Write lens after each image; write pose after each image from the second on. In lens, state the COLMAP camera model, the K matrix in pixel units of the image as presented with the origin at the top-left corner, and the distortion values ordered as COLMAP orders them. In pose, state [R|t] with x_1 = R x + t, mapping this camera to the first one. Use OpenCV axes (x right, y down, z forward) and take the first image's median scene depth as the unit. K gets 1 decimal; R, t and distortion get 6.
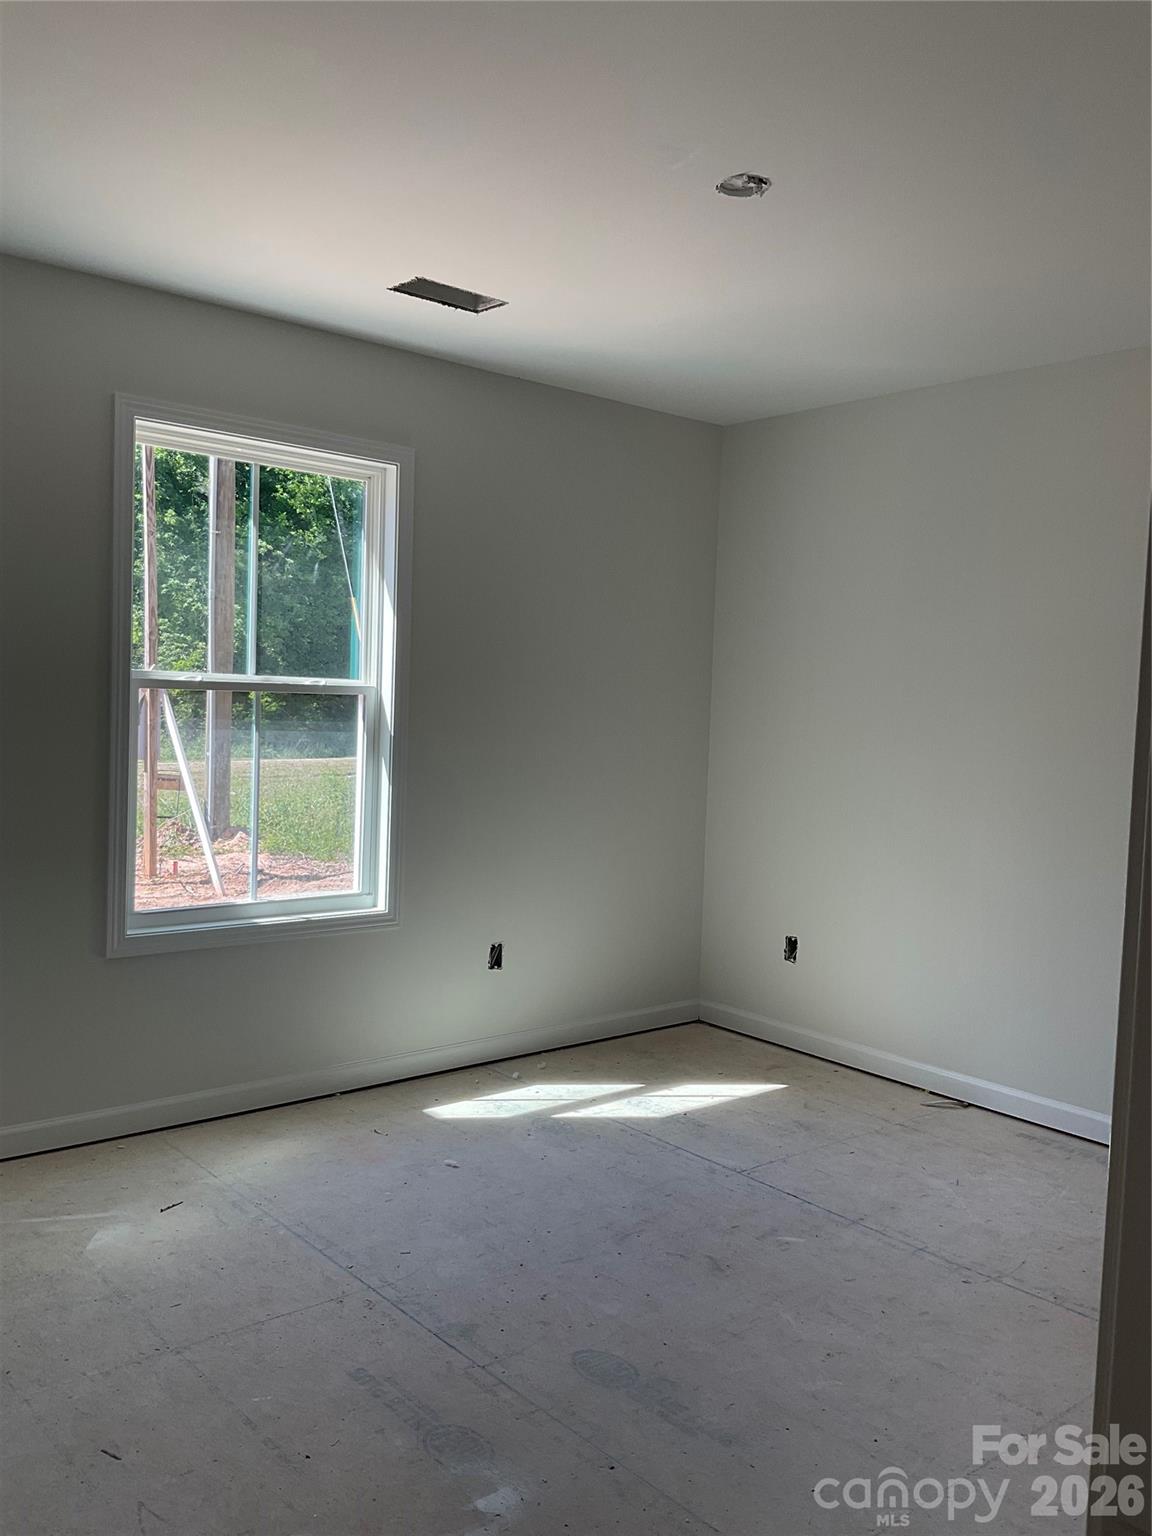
lens RADIAL K [[1288.8, 0, 574.6], [0, 1288.8, 743.5], [0, 0, 1]] dist [0.115222, -0.279388]
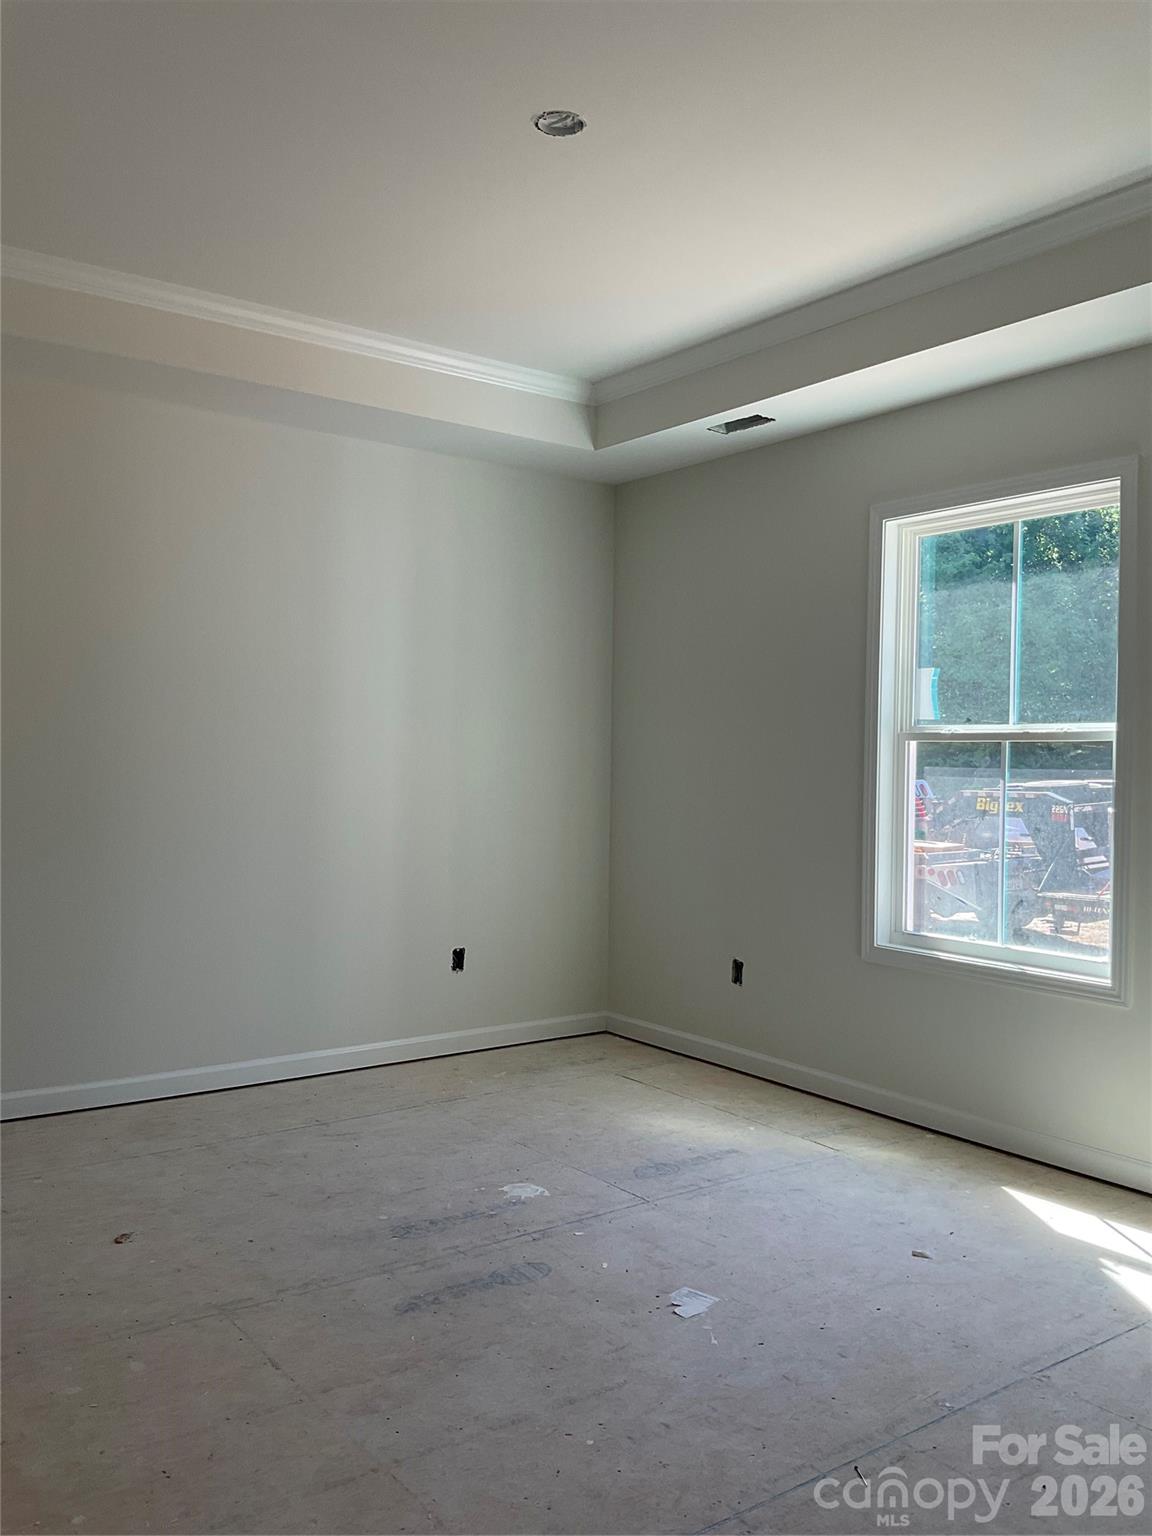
lens RADIAL K [[1288.8, 0, 574.6], [0, 1288.8, 743.5], [0, 0, 1]] dist [0.115222, -0.279388]
pose [[-0.025358, -0.030564, -0.999211, 0.789331], [-0.049833, 0.998329, -0.029272, 0.009698], [0.998436, 0.049051, -0.026838, 0.679191]]
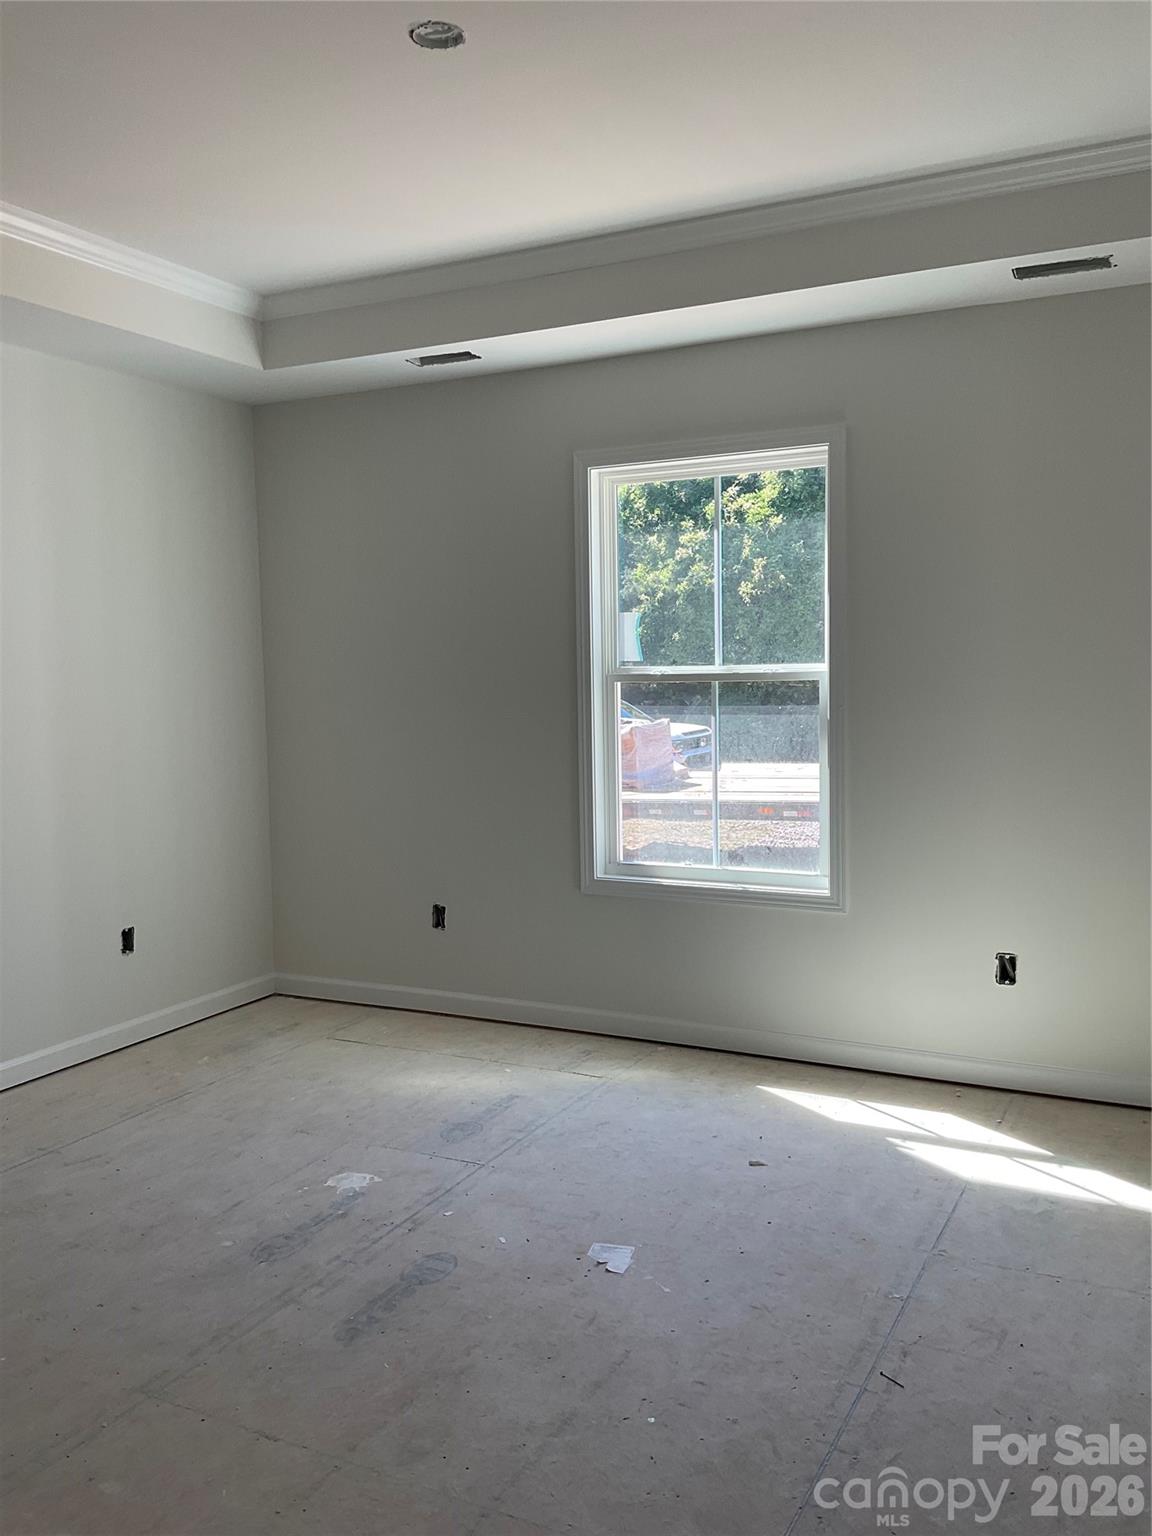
lens RADIAL K [[1288.8, 0, 574.6], [0, 1288.8, 743.5], [0, 0, 1]] dist [0.115222, -0.279388]
pose [[0.426454, 0.029069, -0.904042, 0.707524], [-0.004478, 0.999539, 0.030027, -0.018516], [0.904498, -0.008757, 0.426388, 0.409137]]
